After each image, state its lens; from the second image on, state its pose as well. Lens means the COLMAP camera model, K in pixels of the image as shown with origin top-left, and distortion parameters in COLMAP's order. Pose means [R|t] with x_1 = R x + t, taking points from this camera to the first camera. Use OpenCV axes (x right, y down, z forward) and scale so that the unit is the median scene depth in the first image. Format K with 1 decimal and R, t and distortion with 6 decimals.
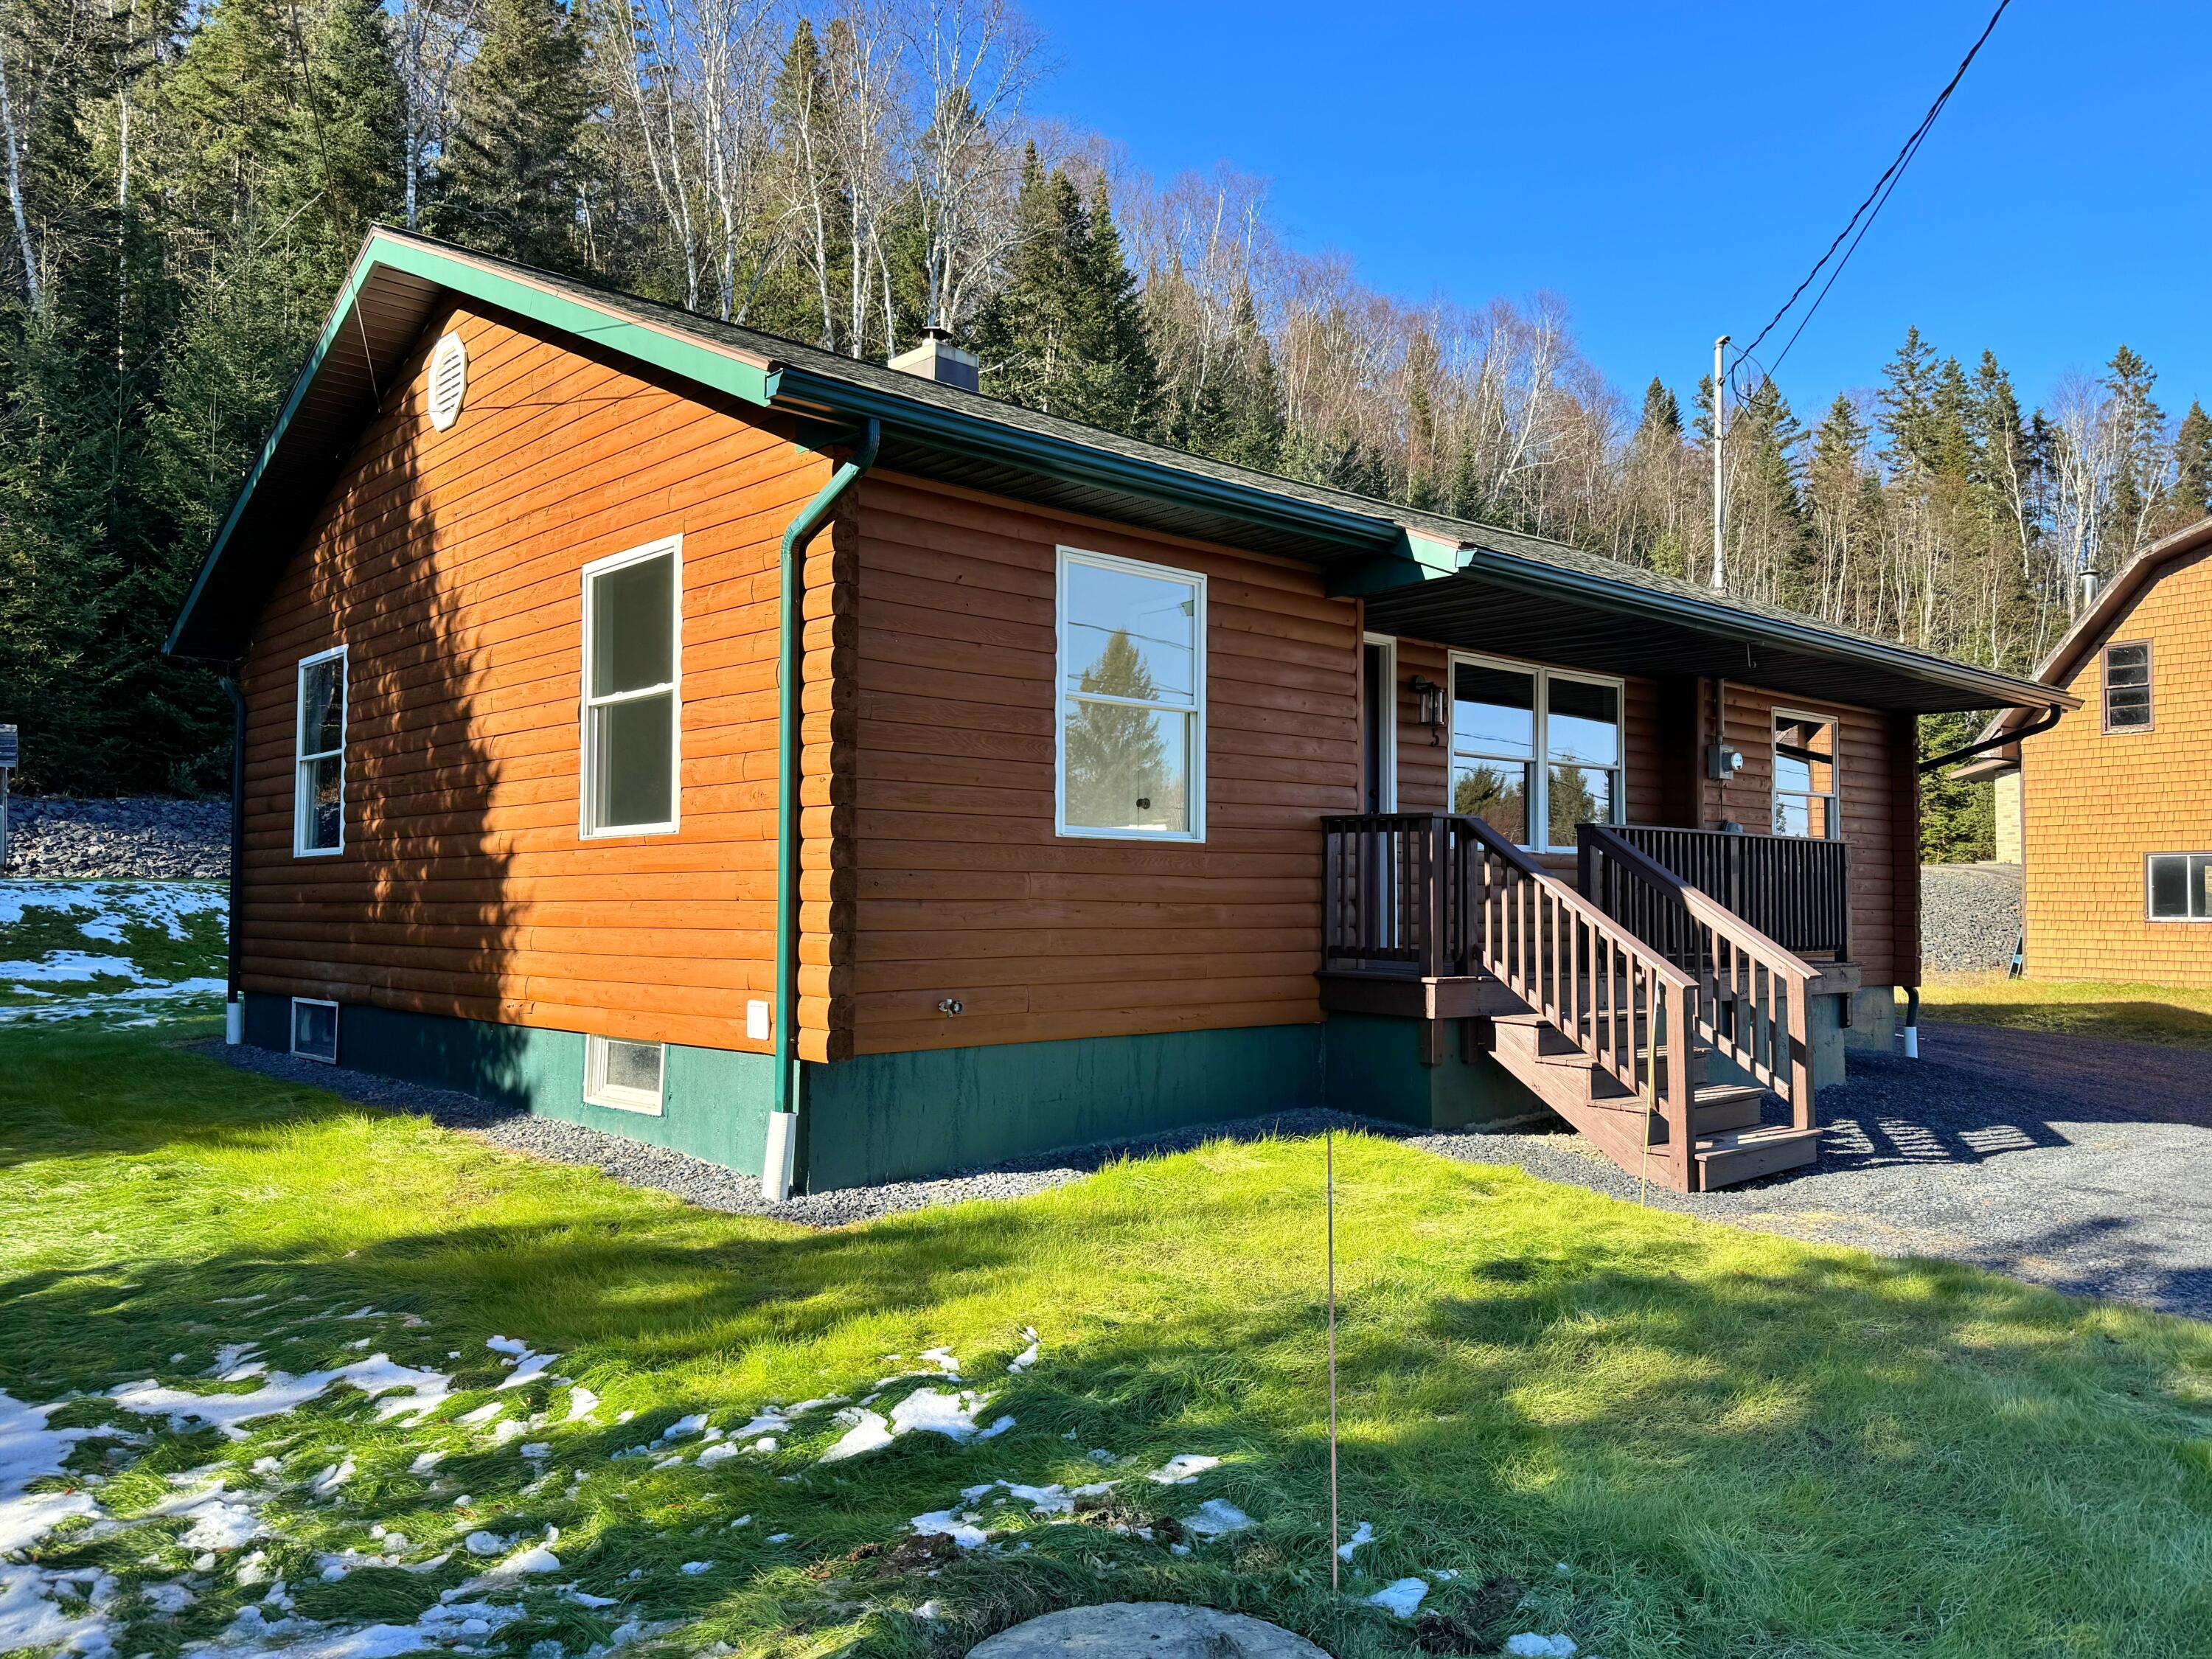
lens RADIAL K [[1653.9, 0, 1103.4], [0, 1653.9, 832.1], [0, 0, 1]] dist [0.041548, -0.021828]
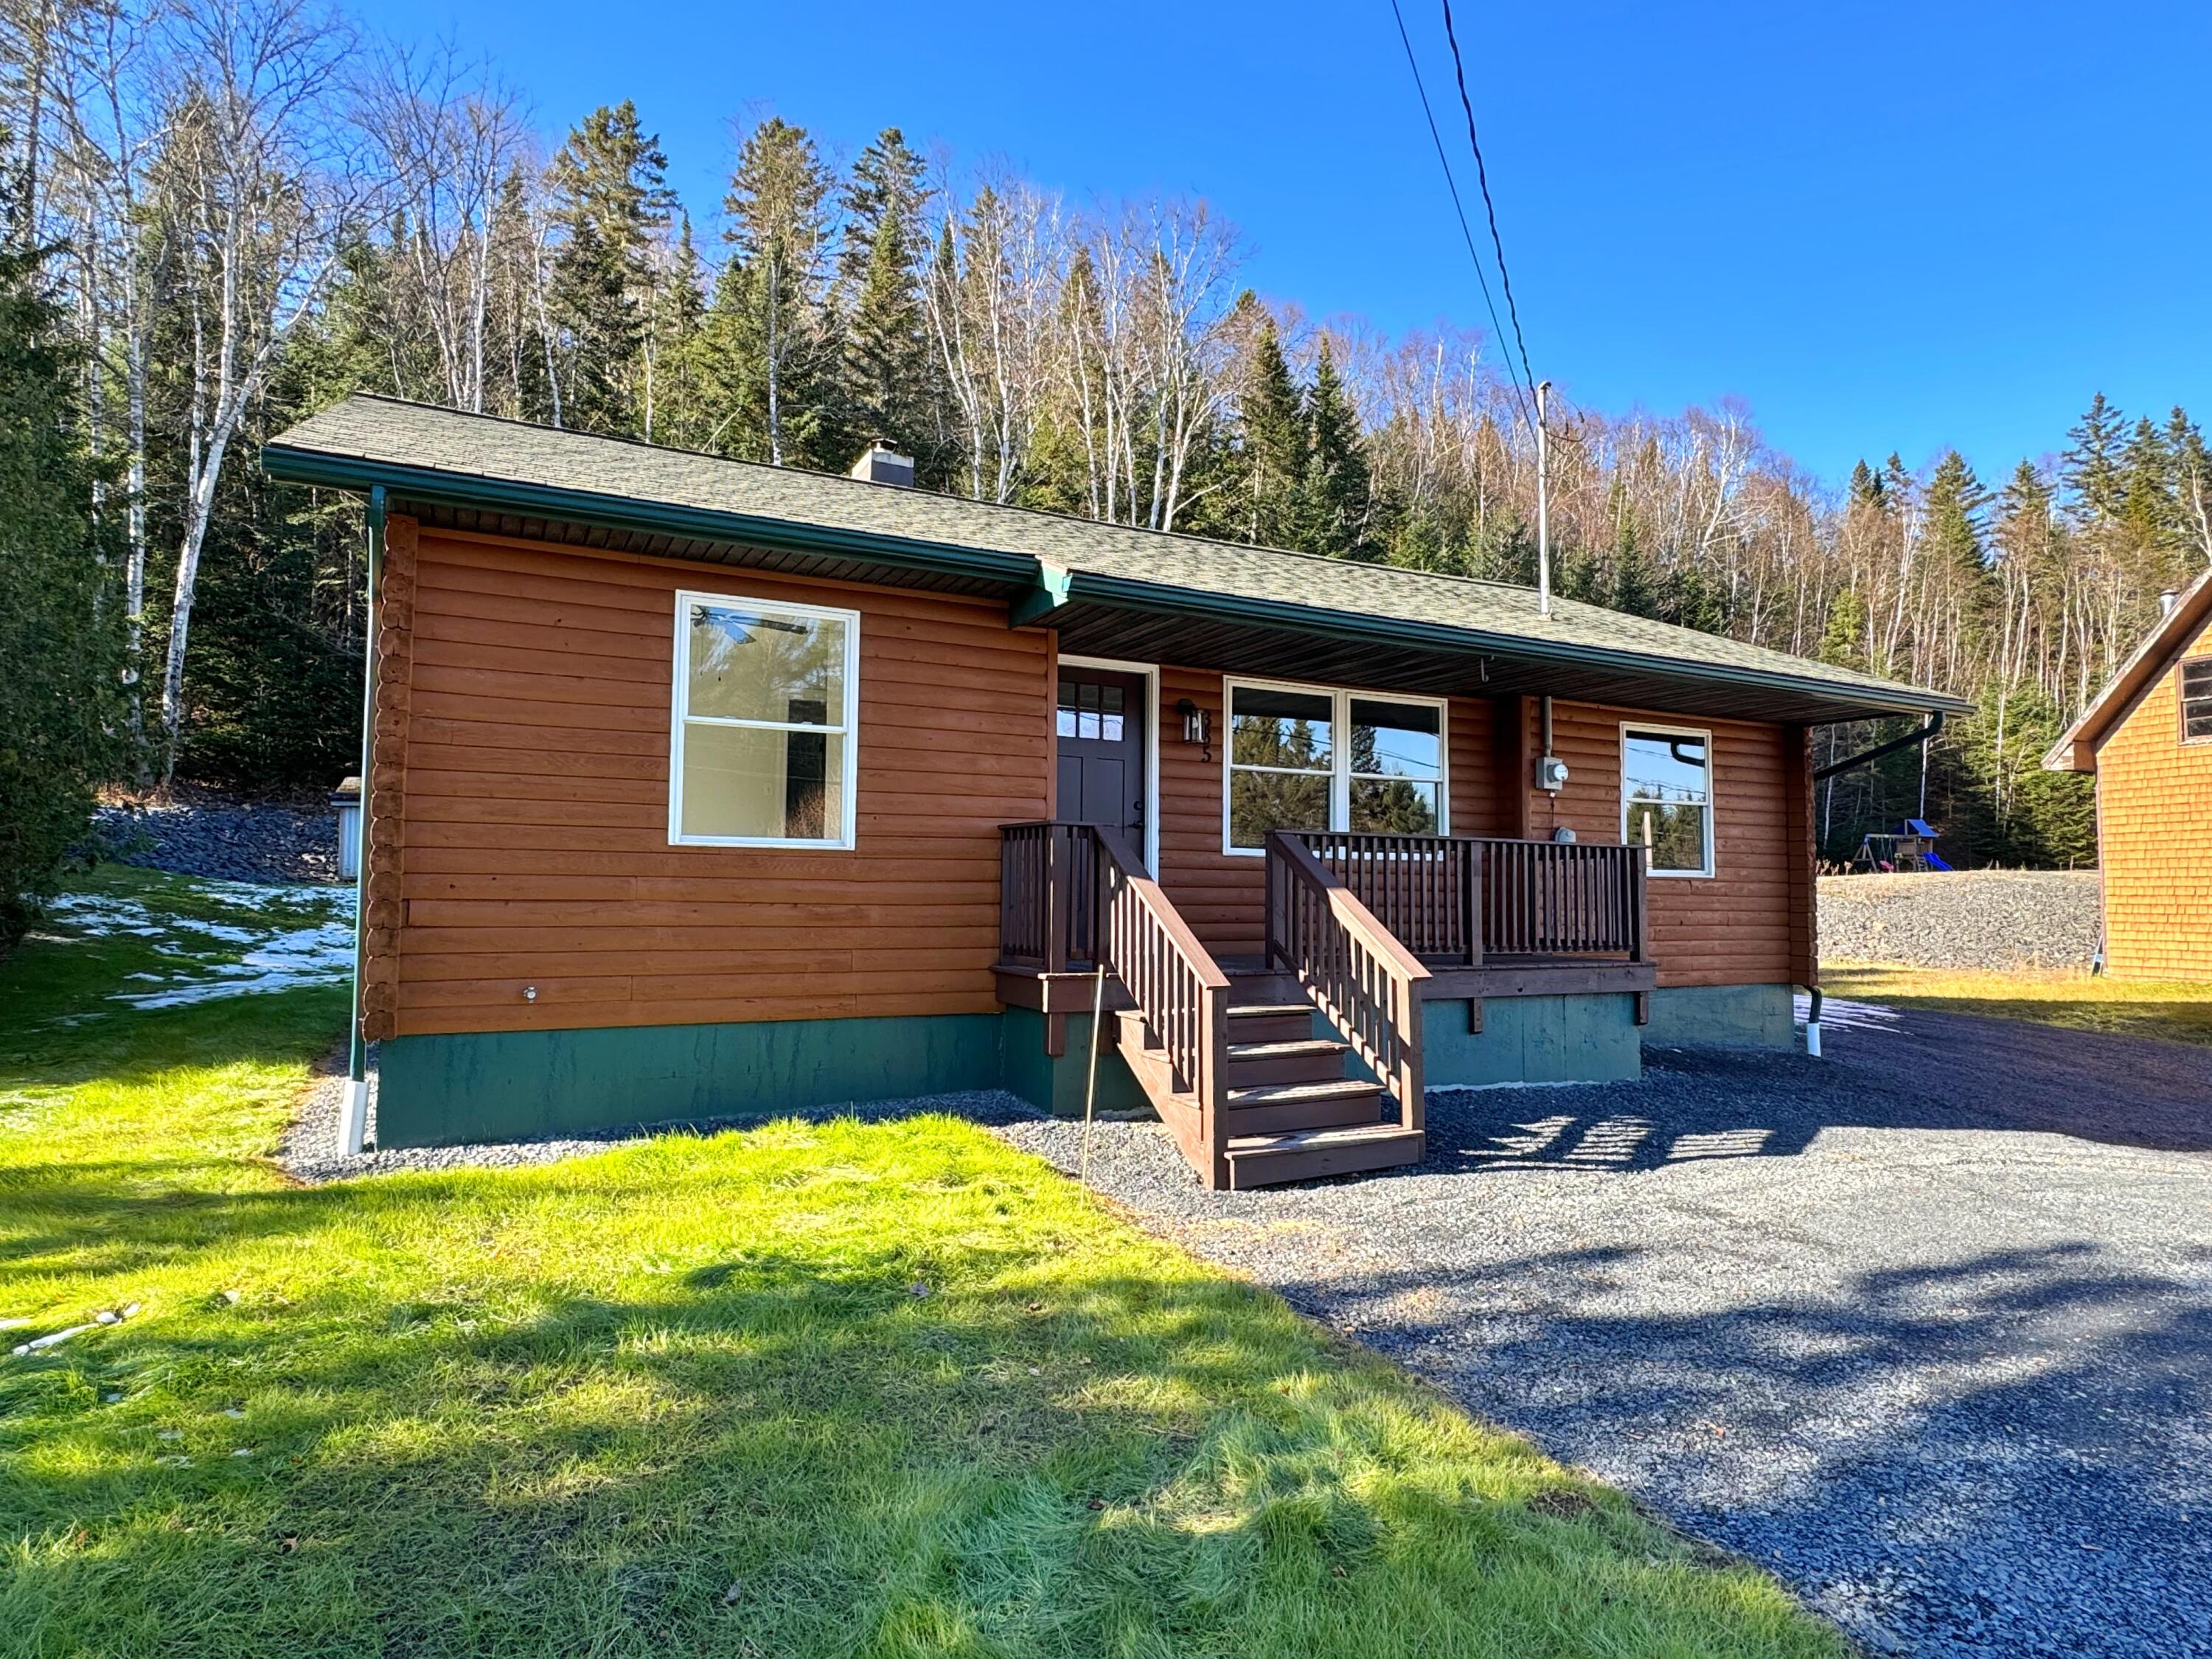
lens RADIAL K [[1249.0, 0, 1100.9], [0, 1249.0, 831.1], [0, 0, 1]] dist [-0.001720, 0.009600]
pose [[0.968173, -0.014073, -0.249886, 0.365362], [0.009670, 0.999776, -0.018839, 0.009354], [0.250096, 0.015823, 0.968092, 0.187963]]
